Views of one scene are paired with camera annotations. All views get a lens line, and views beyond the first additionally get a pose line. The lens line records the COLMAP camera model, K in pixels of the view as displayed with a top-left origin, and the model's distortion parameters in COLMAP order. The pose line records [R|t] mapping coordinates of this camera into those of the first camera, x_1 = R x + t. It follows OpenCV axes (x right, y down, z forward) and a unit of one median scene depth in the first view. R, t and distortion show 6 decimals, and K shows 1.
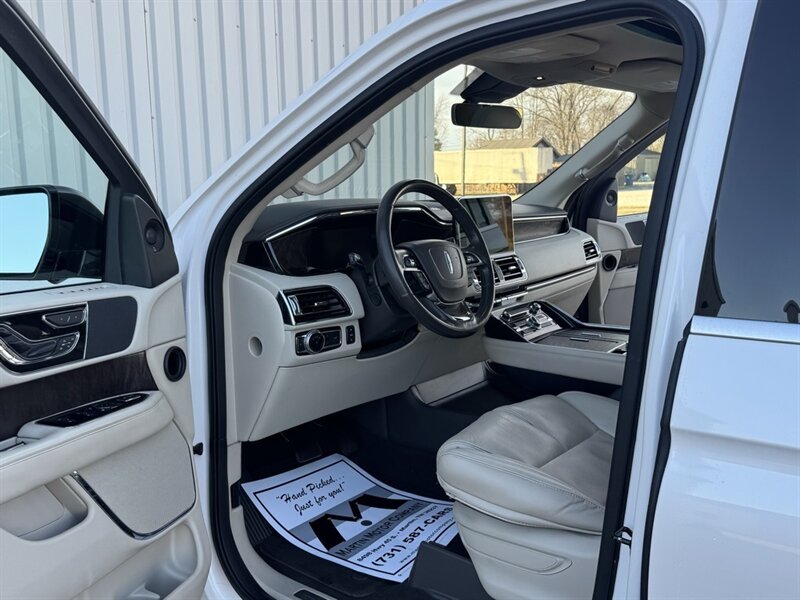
lens RADIAL K [[784.2, 0, 398.2], [0, 784.2, 299.4], [0, 0, 1]] dist [0.081312, 0.000000]
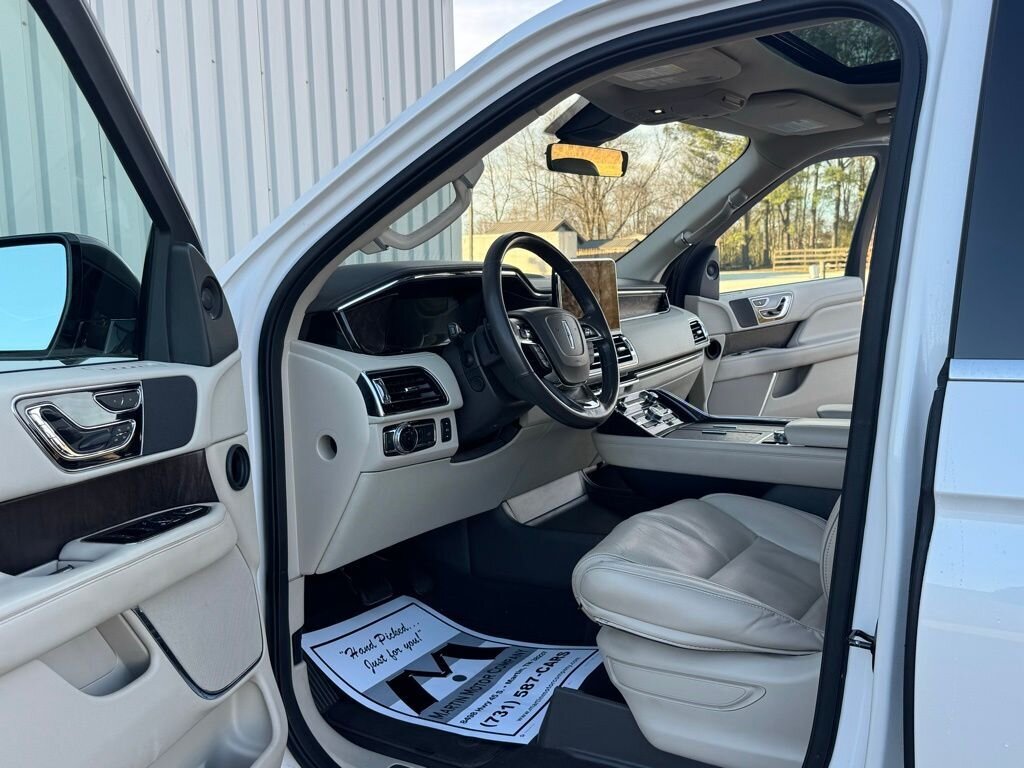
lens RADIAL K [[1003.7, 0, 510.3], [0, 1003.7, 383.3], [0, 0, 1]] dist [0.081312, 0.000000]
pose [[0.991137, -0.025840, 0.130306, -0.130220], [0.031524, 0.998631, -0.041748, 0.043908], [-0.129049, 0.045485, 0.990595, 0.000309]]
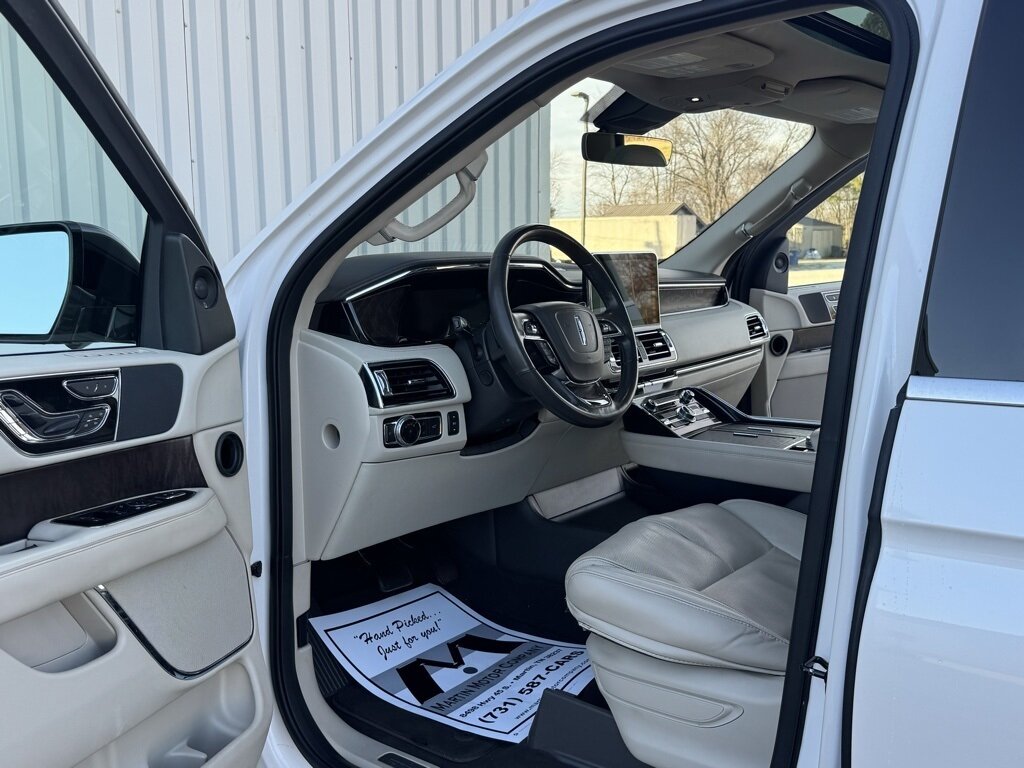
lens RADIAL K [[1003.7, 0, 505.6], [0, 1003.7, 385.5], [0, 0, 1]] dist [0.081312, 0.000000]
pose [[0.999947, 0.006177, 0.008284, -0.017991], [-0.005981, 0.999708, -0.023415, 0.031841], [-0.008426, 0.023365, 0.999692, 0.005691]]
